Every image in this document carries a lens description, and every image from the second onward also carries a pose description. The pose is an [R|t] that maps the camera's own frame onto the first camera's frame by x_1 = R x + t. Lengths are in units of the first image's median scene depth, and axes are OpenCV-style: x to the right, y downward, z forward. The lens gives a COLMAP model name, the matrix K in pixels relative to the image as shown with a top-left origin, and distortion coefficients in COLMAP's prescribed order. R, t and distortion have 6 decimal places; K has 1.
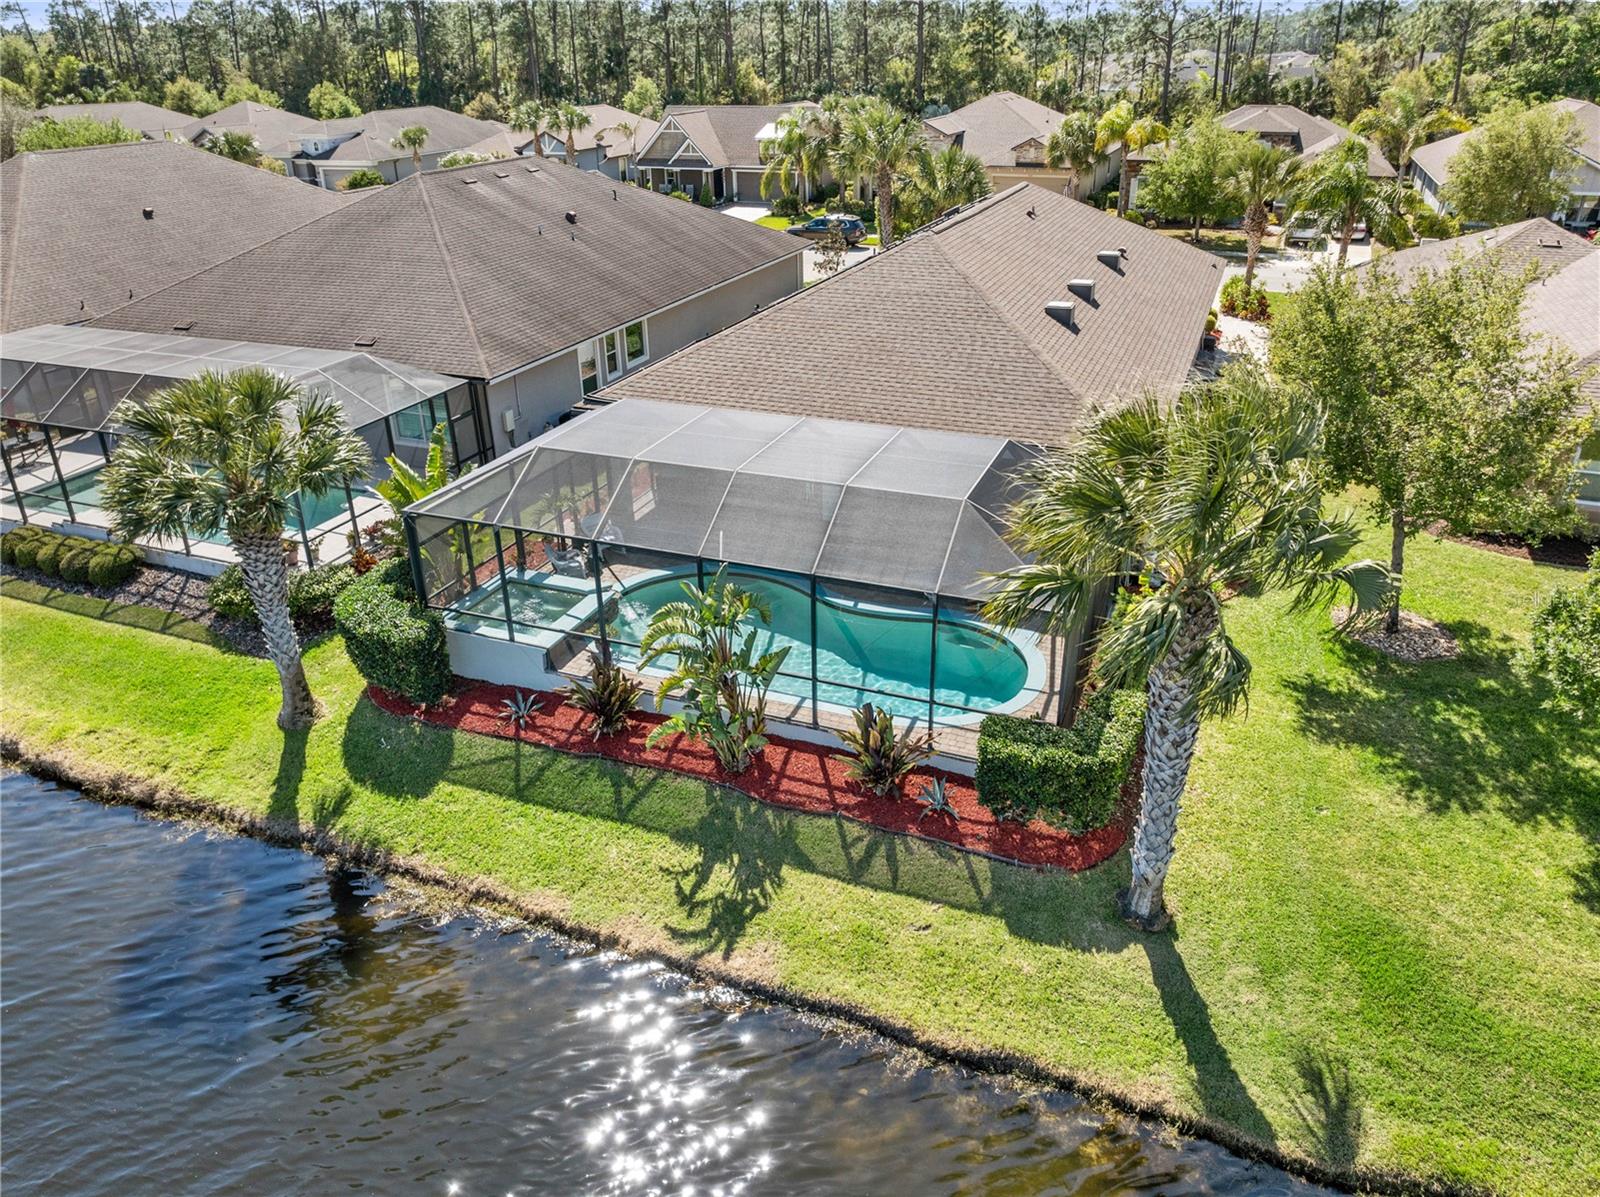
lens RADIAL K [[1129.2, 0, 800.2], [0, 1129.2, 595.0], [0, 0, 1]] dist [-0.037279, 0.002279]
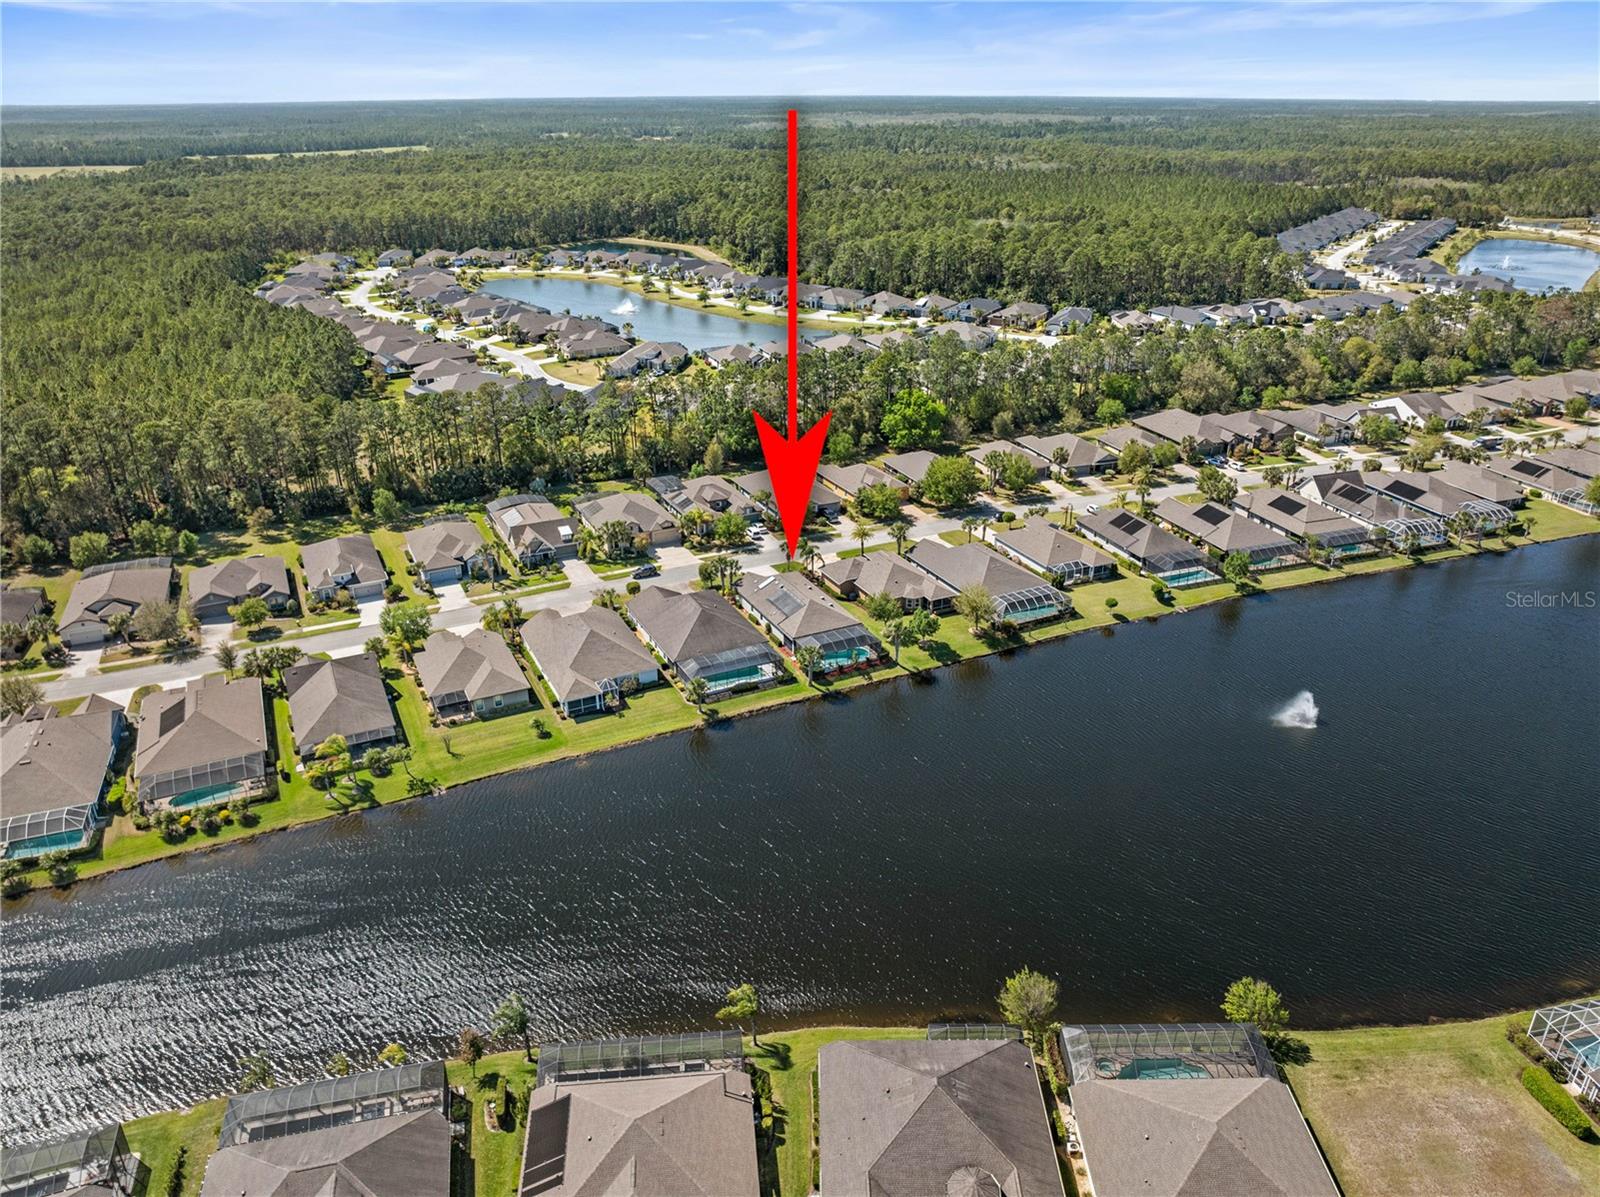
lens RADIAL K [[1129.2, 0, 800.2], [0, 1129.2, 595.0], [0, 0, 1]] dist [-0.037279, 0.002279]
pose [[0.659305, -0.288108, 0.694486, -7.132568], [0.324083, 0.942357, 0.083272, -1.444789], [-0.678445, 0.170170, 0.714671, -5.843471]]
